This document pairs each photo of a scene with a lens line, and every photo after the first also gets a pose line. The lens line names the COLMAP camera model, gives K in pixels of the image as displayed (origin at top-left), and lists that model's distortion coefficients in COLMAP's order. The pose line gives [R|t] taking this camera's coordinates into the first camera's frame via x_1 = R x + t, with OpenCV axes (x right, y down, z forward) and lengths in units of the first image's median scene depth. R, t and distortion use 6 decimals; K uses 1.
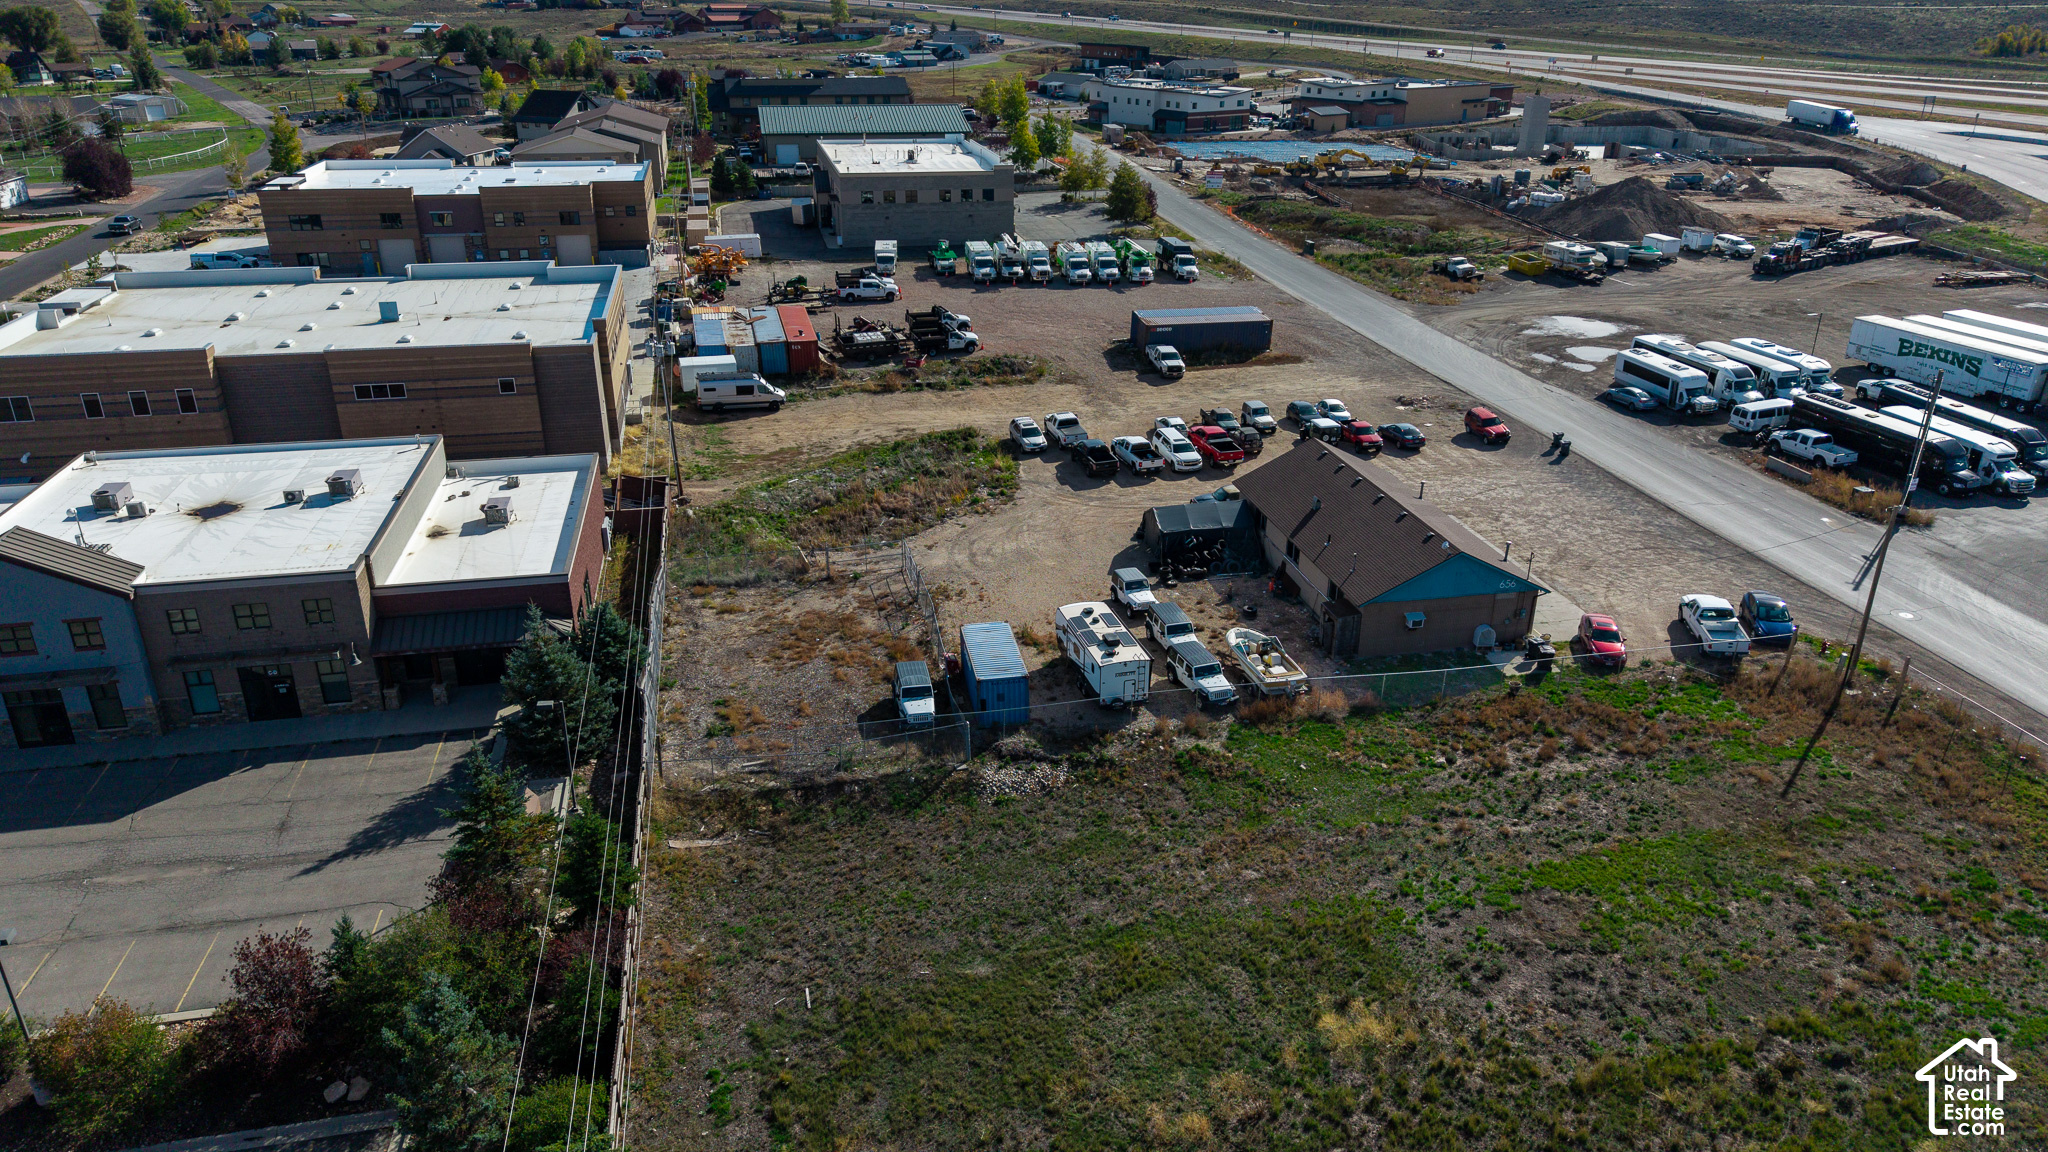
lens RADIAL K [[1348.8, 0, 1022.3], [0, 1348.8, 623.9], [0, 0, 1]] dist [0.071626, -0.067793]
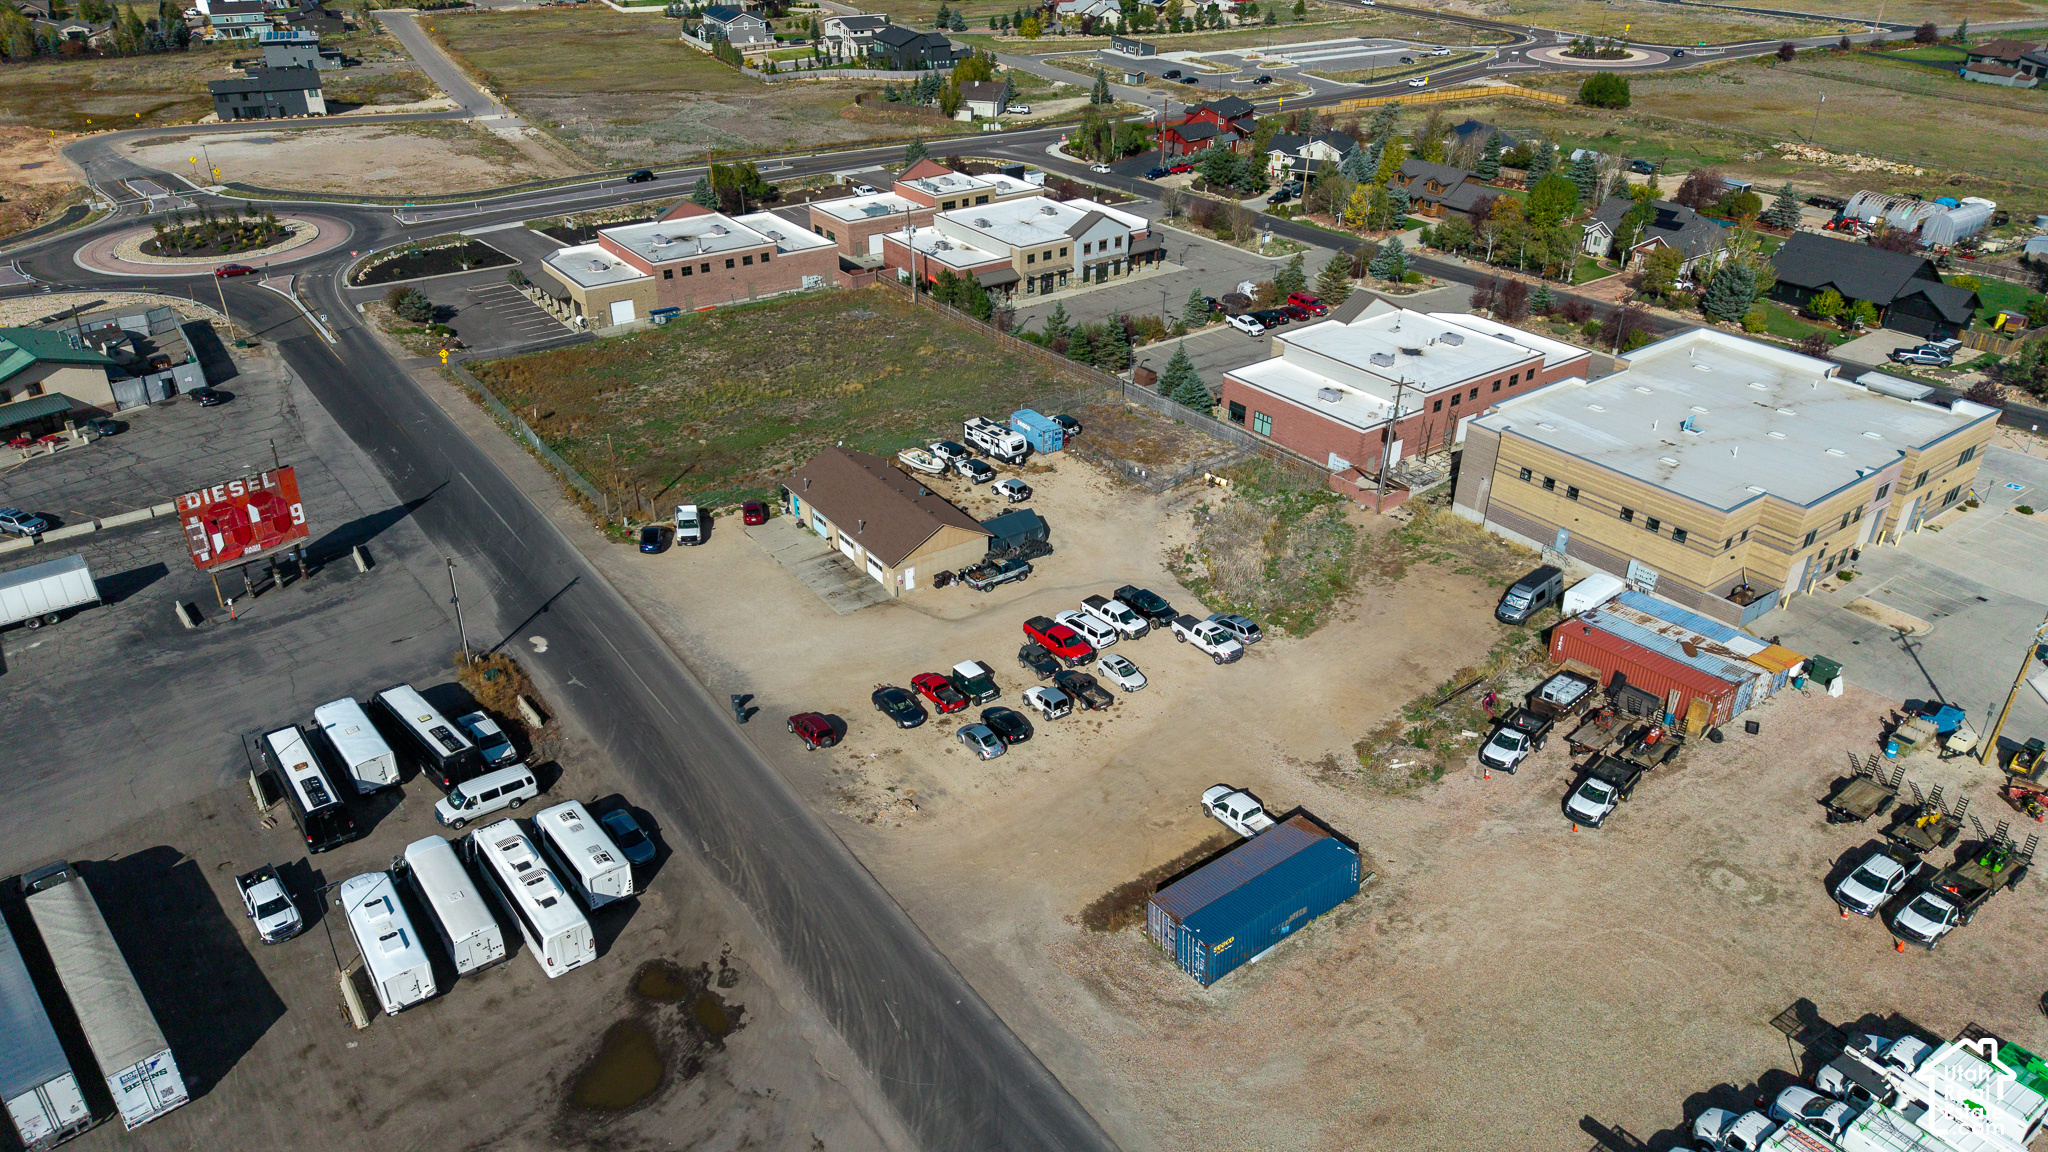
lens RADIAL K [[1348.8, 0, 1022.3], [0, 1348.8, 623.9], [0, 0, 1]] dist [0.071626, -0.067793]
pose [[-0.905013, 0.214884, -0.367119, 0.543583], [-0.184935, 0.578448, 0.794479, -0.955756], [0.383080, 0.786907, -0.483763, 1.466495]]
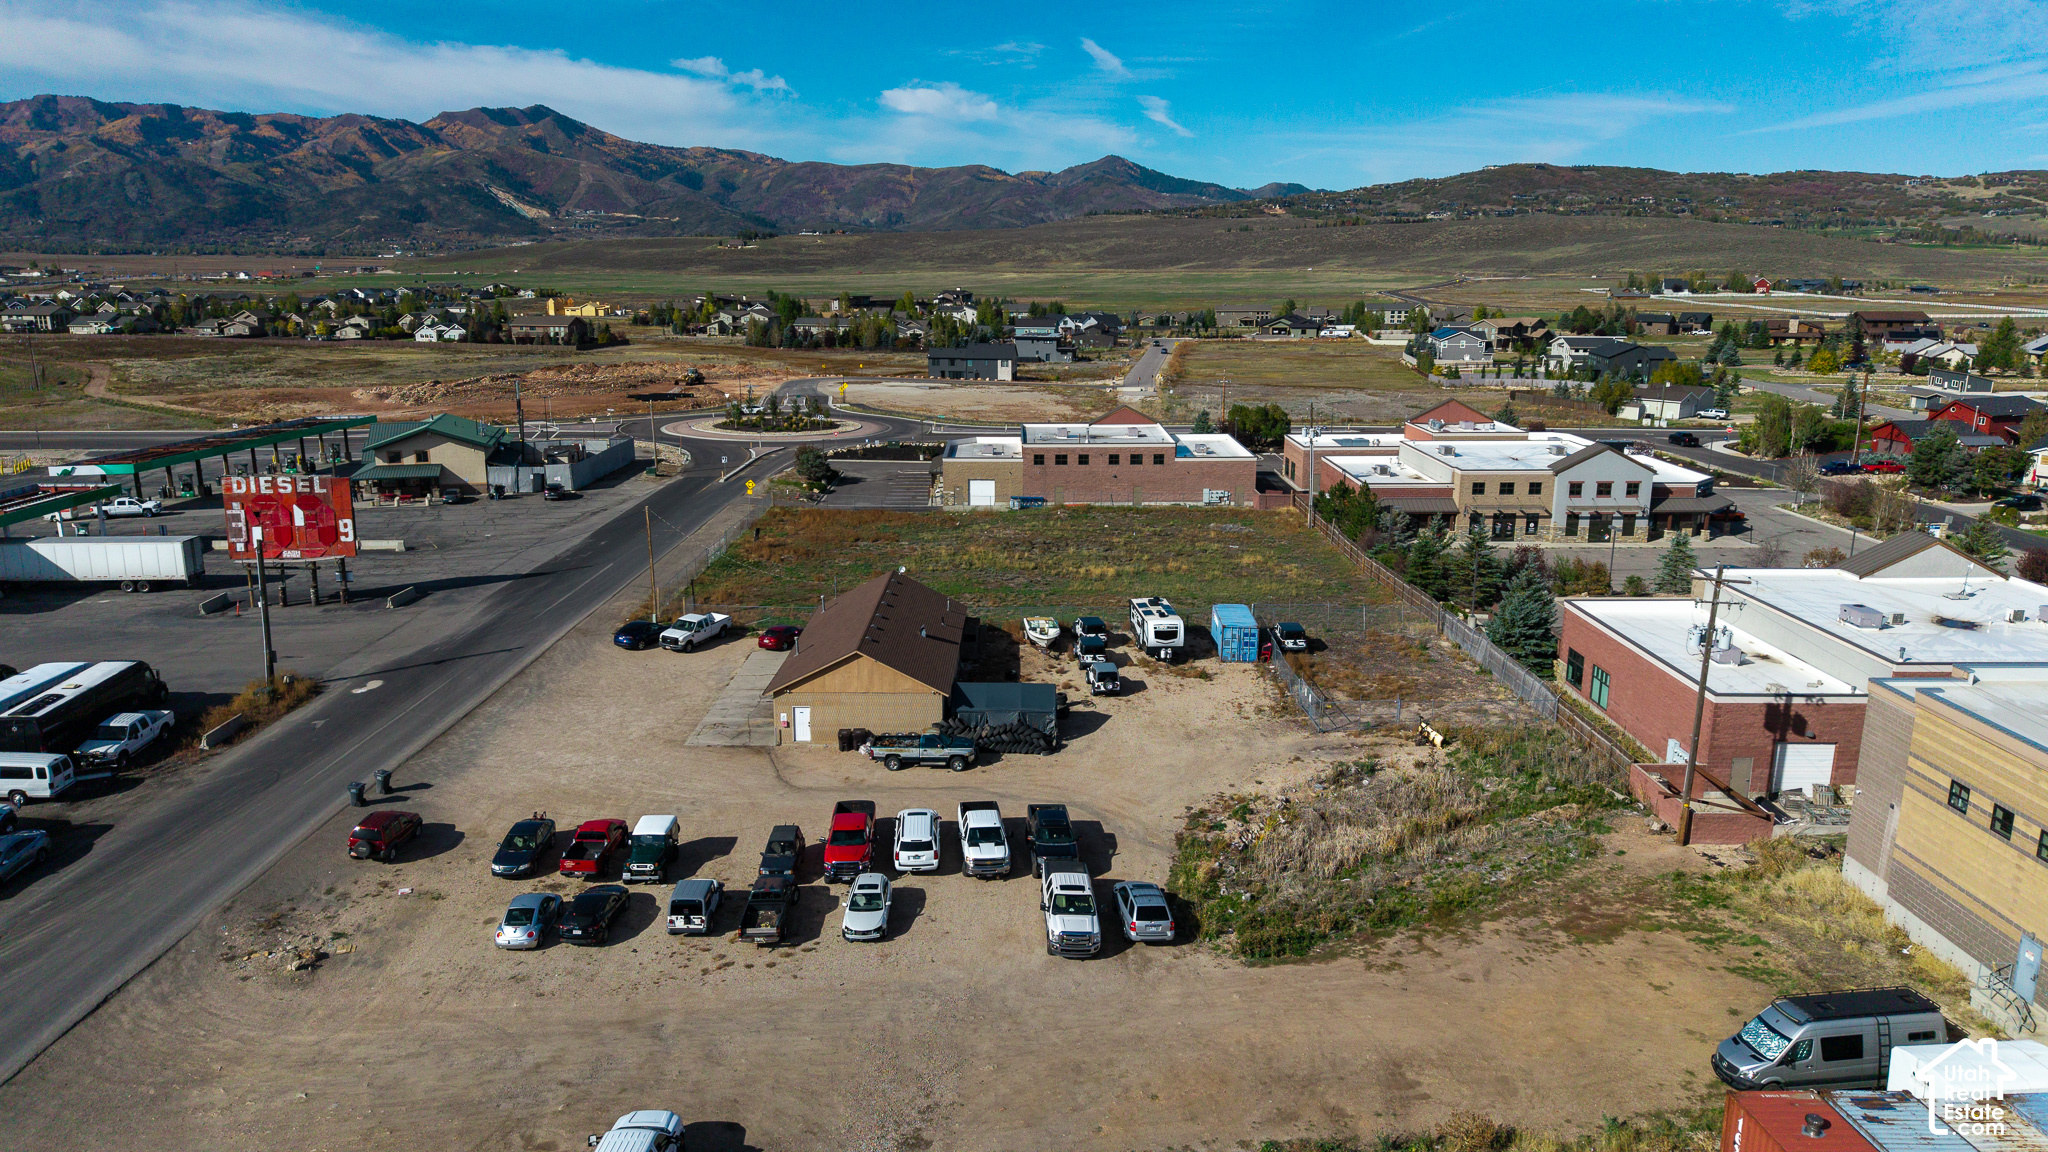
lens RADIAL K [[1366.3, 0, 1016.7], [0, 1366.3, 608.8], [0, 0, 1]] dist [0.045980, -0.029675]
pose [[-0.981201, -0.050165, 0.186353, -0.042985], [0.080269, 0.772049, 0.630474, -0.595756], [-0.175501, 0.633581, -0.753508, 1.374538]]
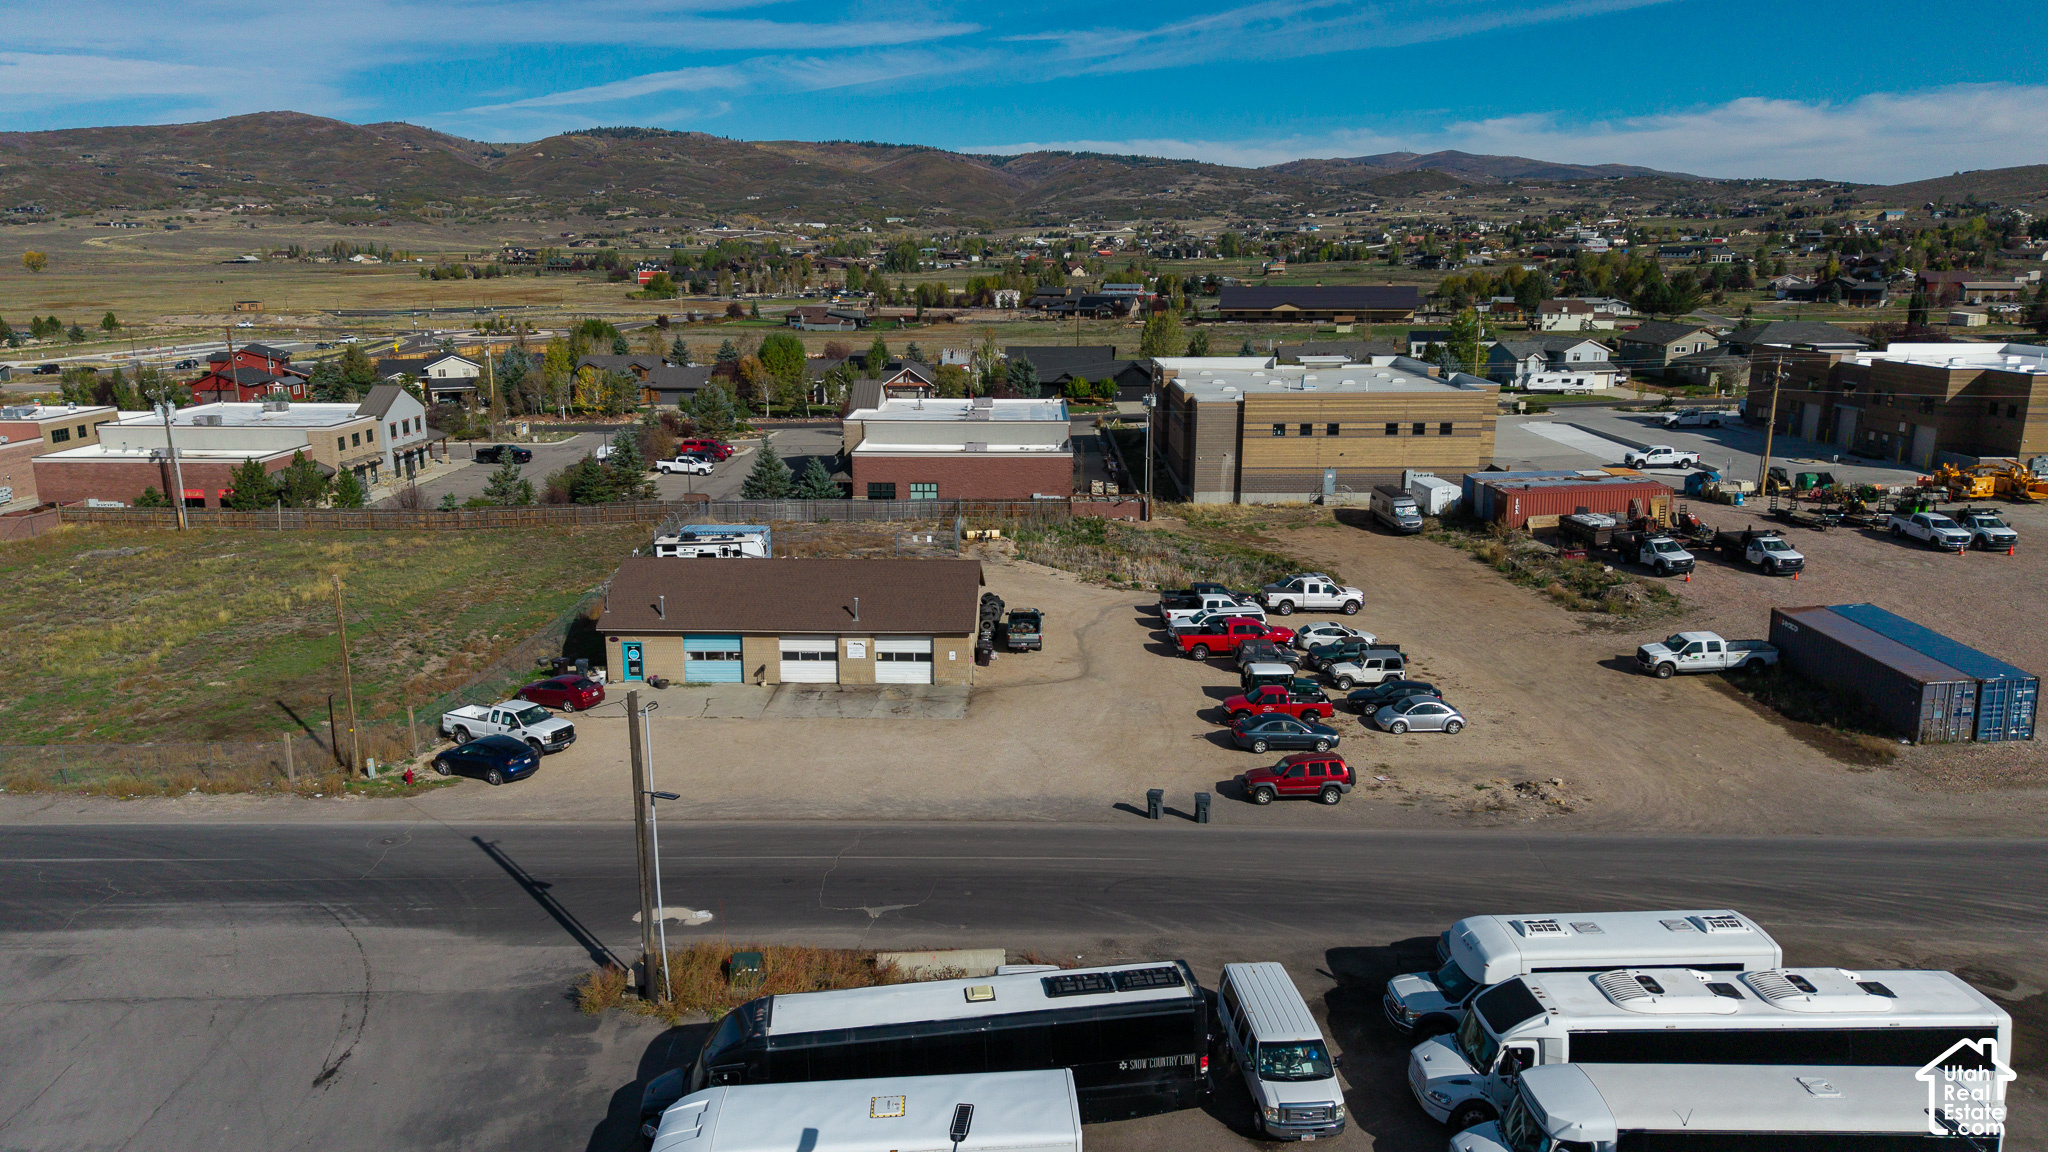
lens RADIAL K [[1348.8, 0, 1022.3], [0, 1348.8, 623.9], [0, 0, 1]] dist [0.071626, -0.067793]
pose [[-0.194667, 0.258637, -0.946156, 0.869476], [-0.414537, 0.852538, 0.318335, -0.327319], [0.888968, 0.454187, -0.058747, 0.922770]]
